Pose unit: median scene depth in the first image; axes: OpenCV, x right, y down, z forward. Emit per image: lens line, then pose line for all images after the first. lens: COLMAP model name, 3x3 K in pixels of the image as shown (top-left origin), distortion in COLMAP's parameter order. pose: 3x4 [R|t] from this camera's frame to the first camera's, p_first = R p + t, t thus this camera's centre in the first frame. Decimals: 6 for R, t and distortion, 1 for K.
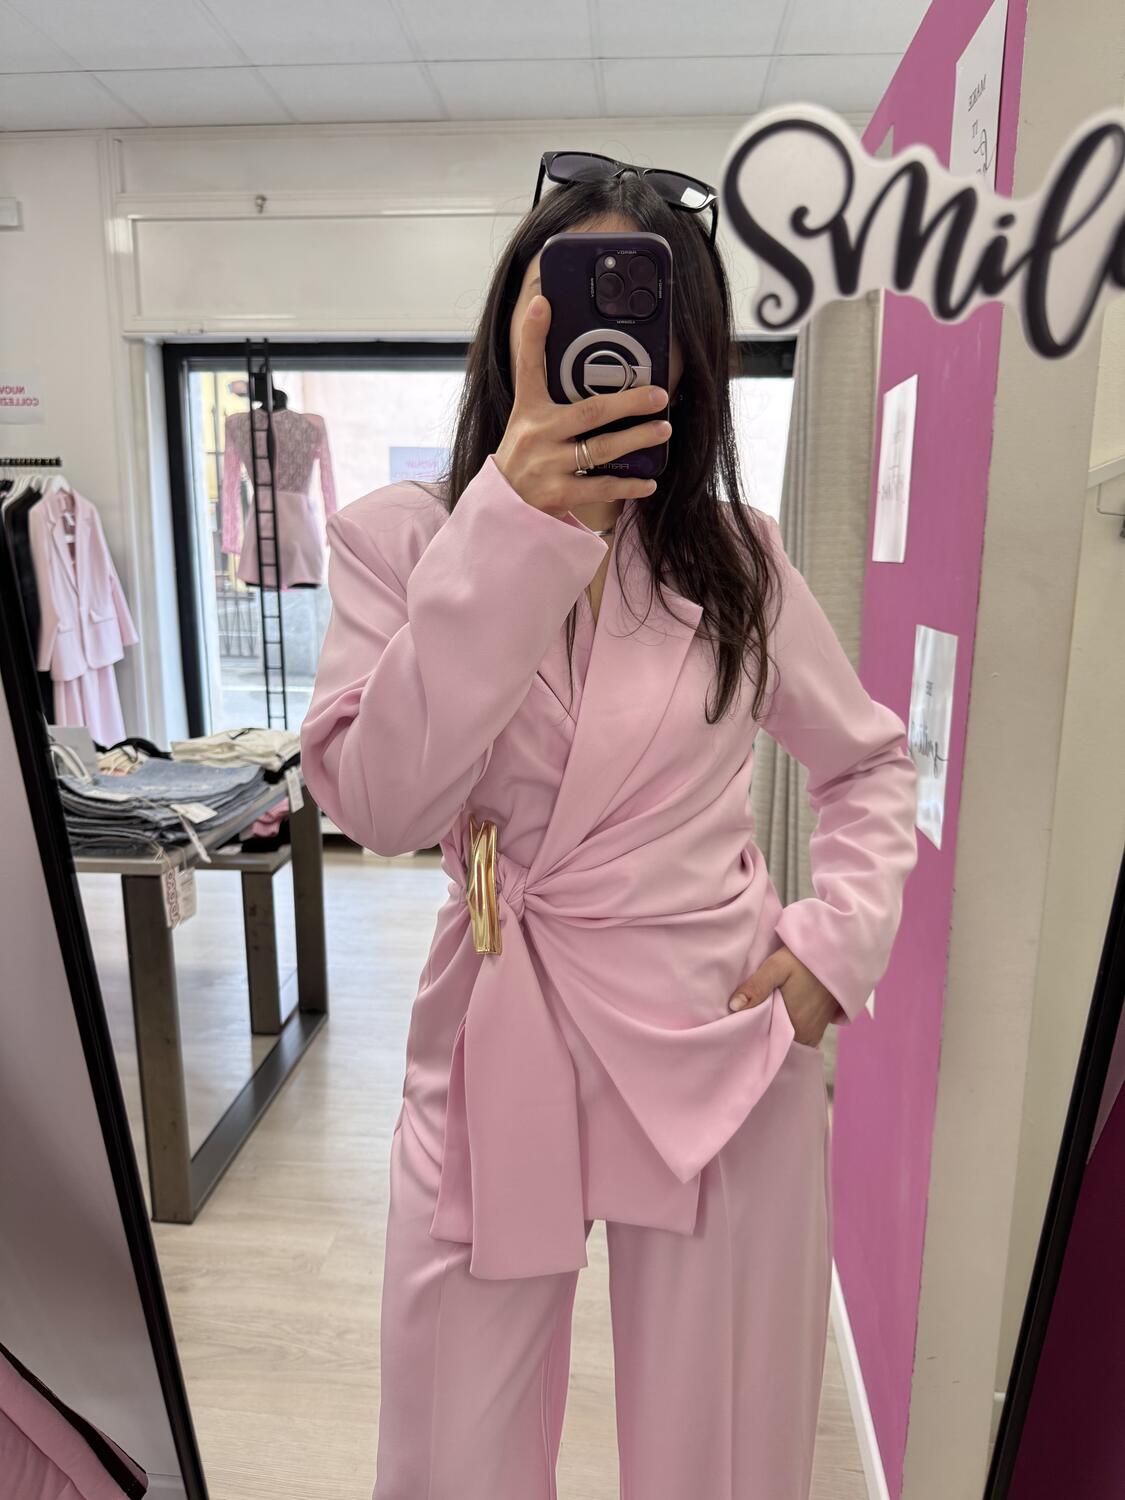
lens RADIAL K [[1058.9, 0, 556.8], [0, 1058.9, 757.8], [0, 0, 1]] dist [0.048789, -0.076695]
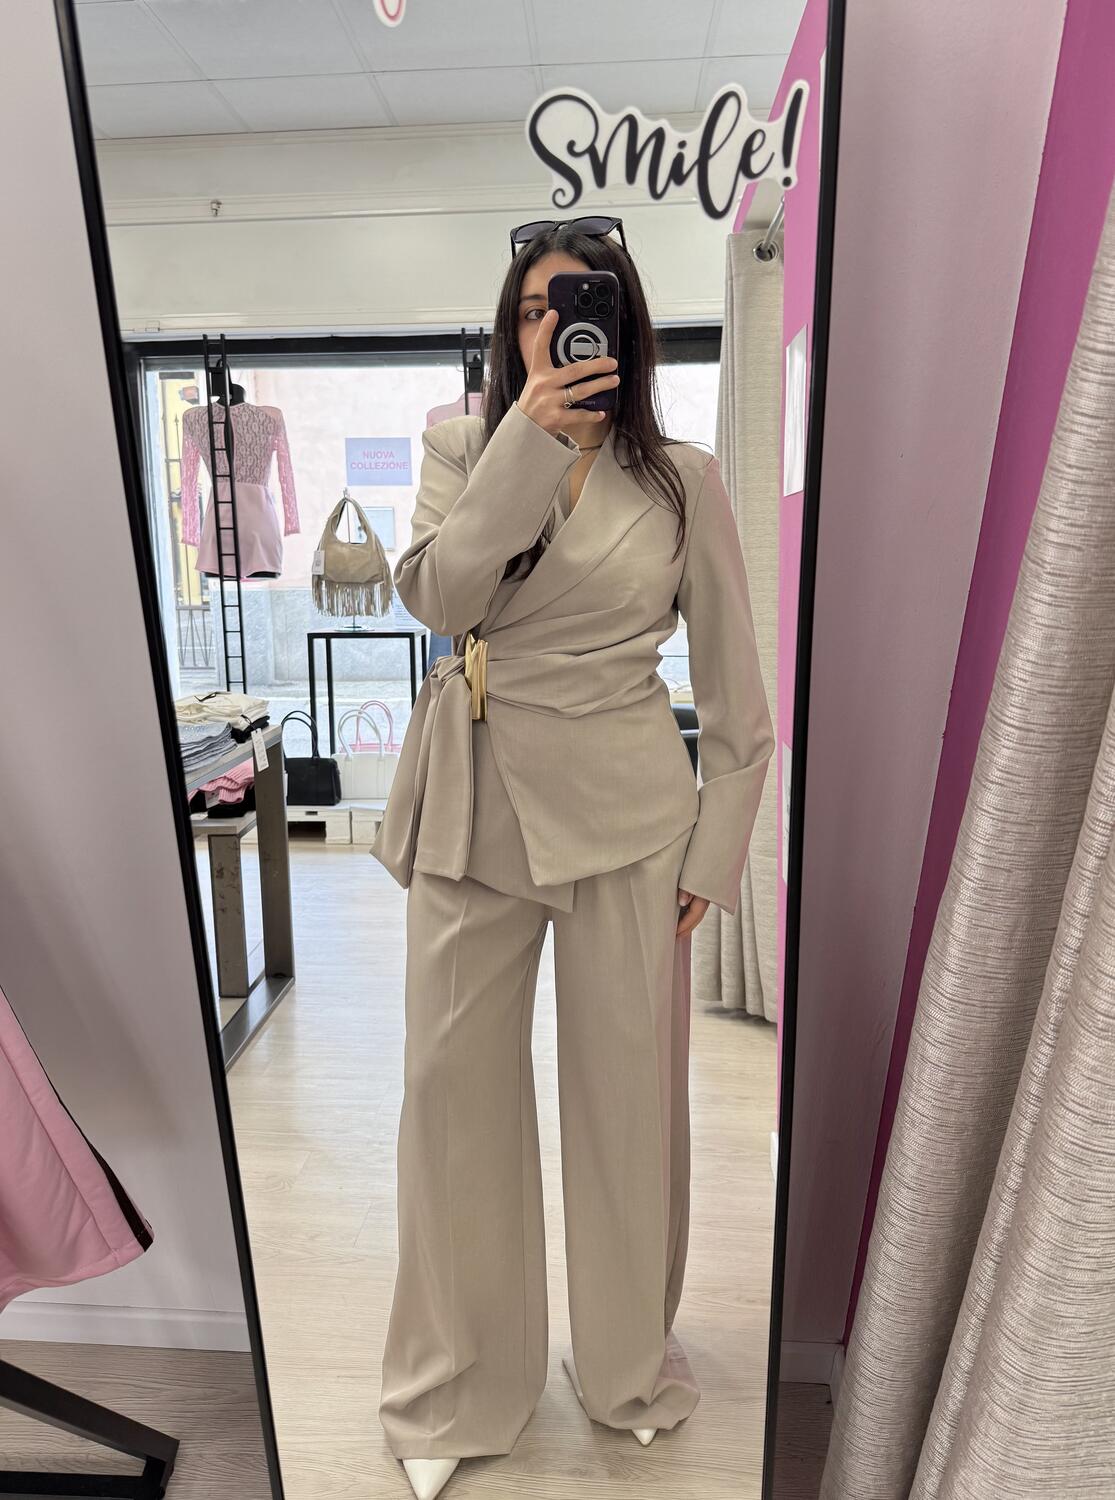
lens RADIAL K [[1117.0, 0, 539.4], [0, 1117.0, 702.7], [0, 0, 1]] dist [0.050816, -0.070580]
pose [[0.999535, -0.028154, 0.011683, 0.013739], [0.028864, 0.997411, -0.065863, 0.063226], [-0.009799, 0.066170, 0.997760, -0.095549]]
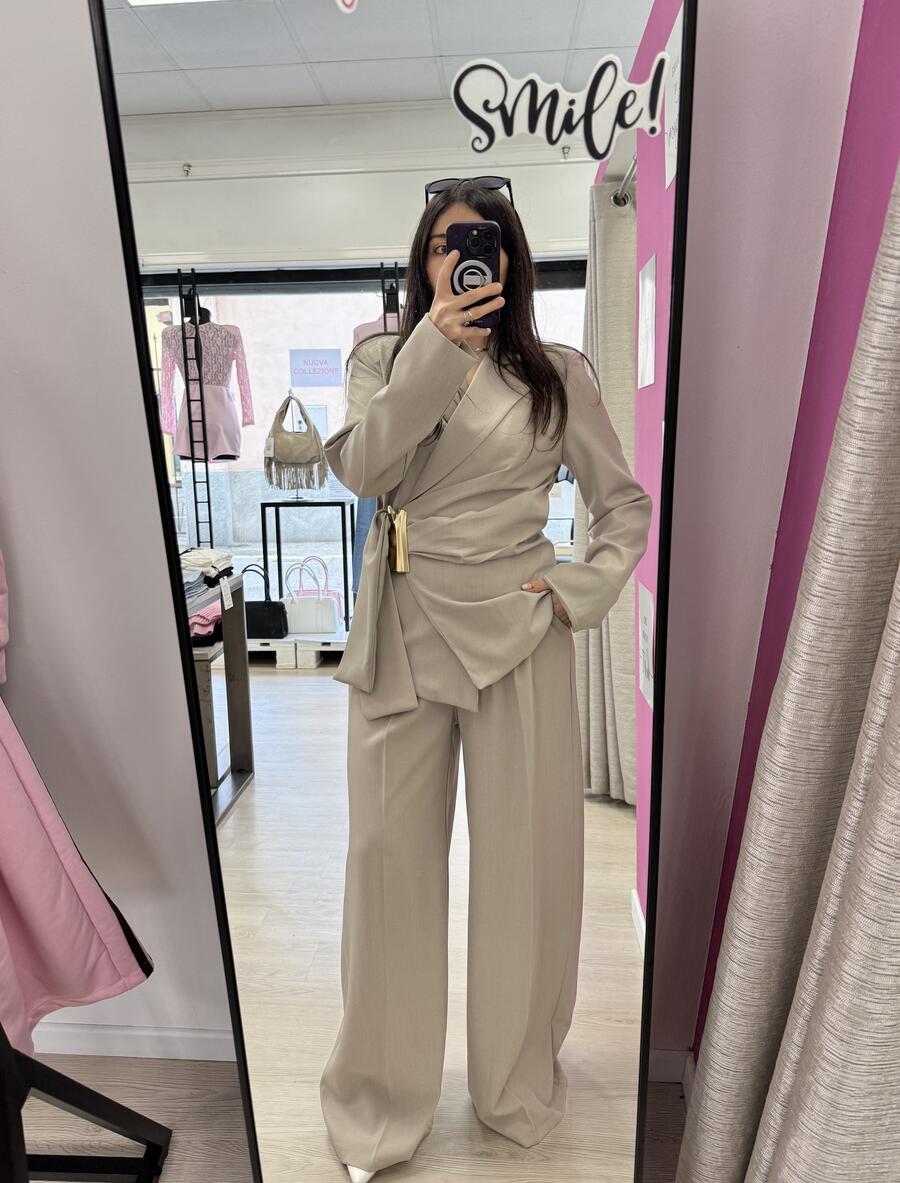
lens RADIAL K [[880.6, 0, 441.1], [0, 880.6, 553.3], [0, 0, 1]] dist [0.056997, -0.079816]
pose [[0.999308, -0.035102, 0.012269, 0.007607], [0.035903, 0.996707, -0.072707, 0.069581], [-0.009677, 0.073097, 0.997278, -0.099224]]
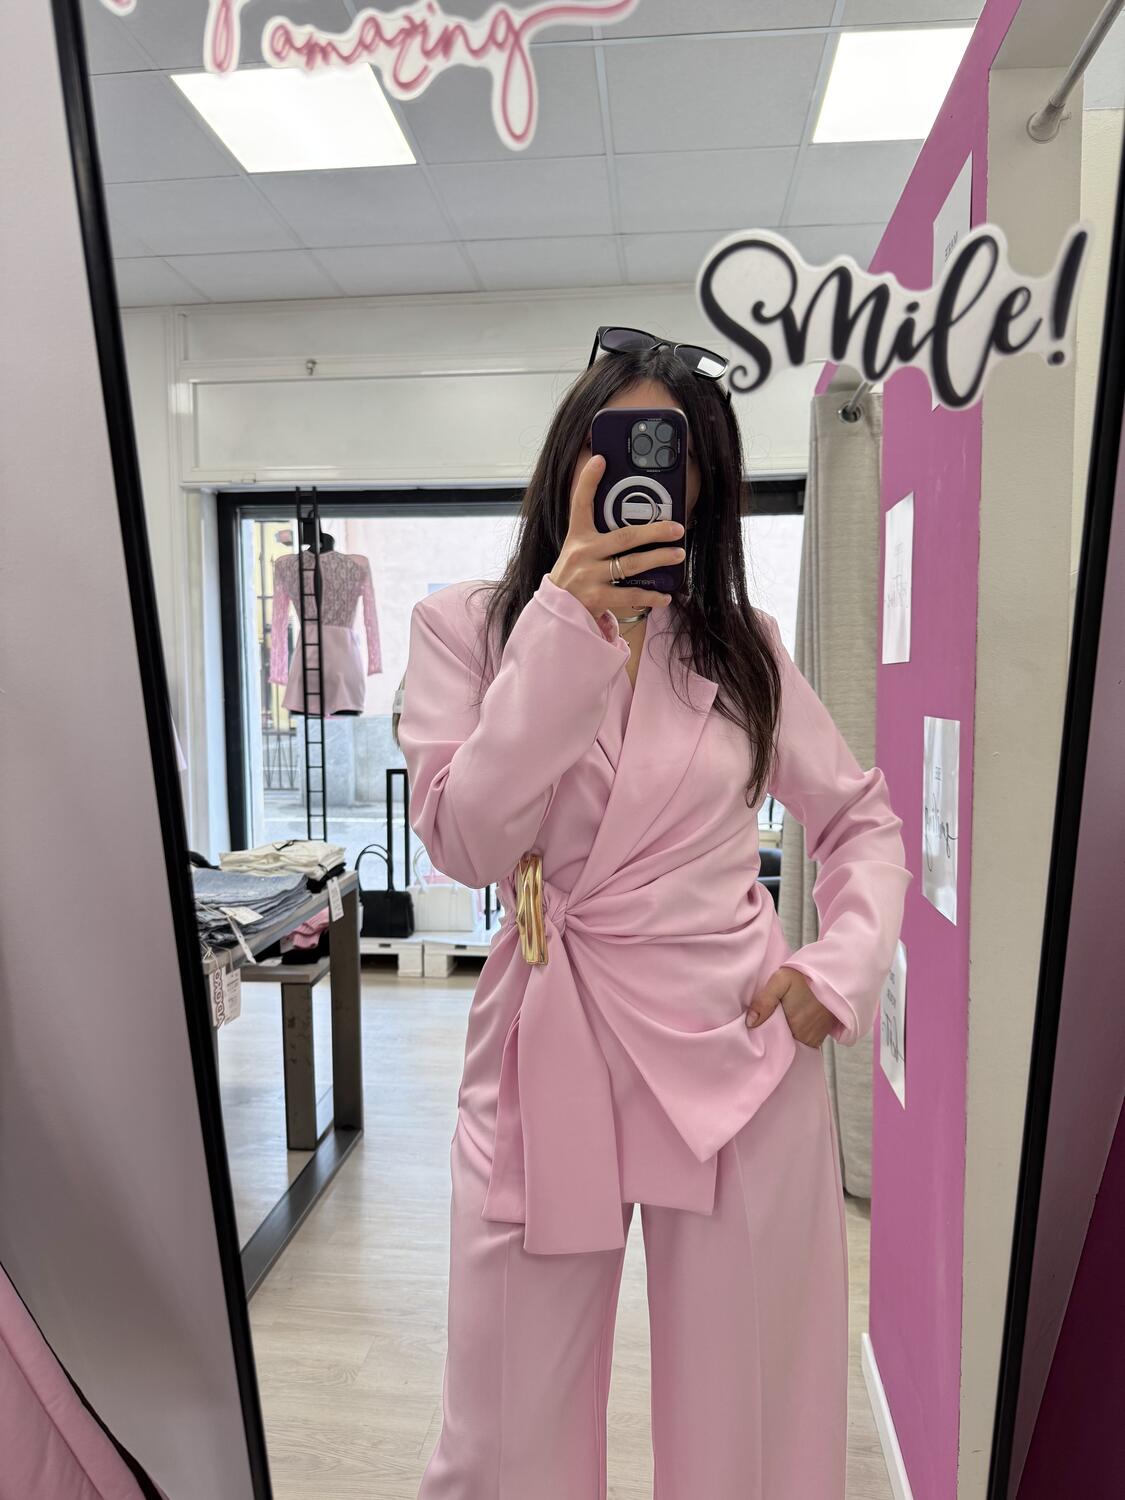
lens RADIAL K [[1047.9, 0, 557.5], [0, 1047.9, 753.9], [0, 0, 1]] dist [0.073237, -0.121387]
pose [[0.999491, -0.012411, -0.029379, 0.000882], [0.008502, 0.991528, -0.129614, 0.024157], [0.030738, 0.129299, 0.991129, -0.028313]]
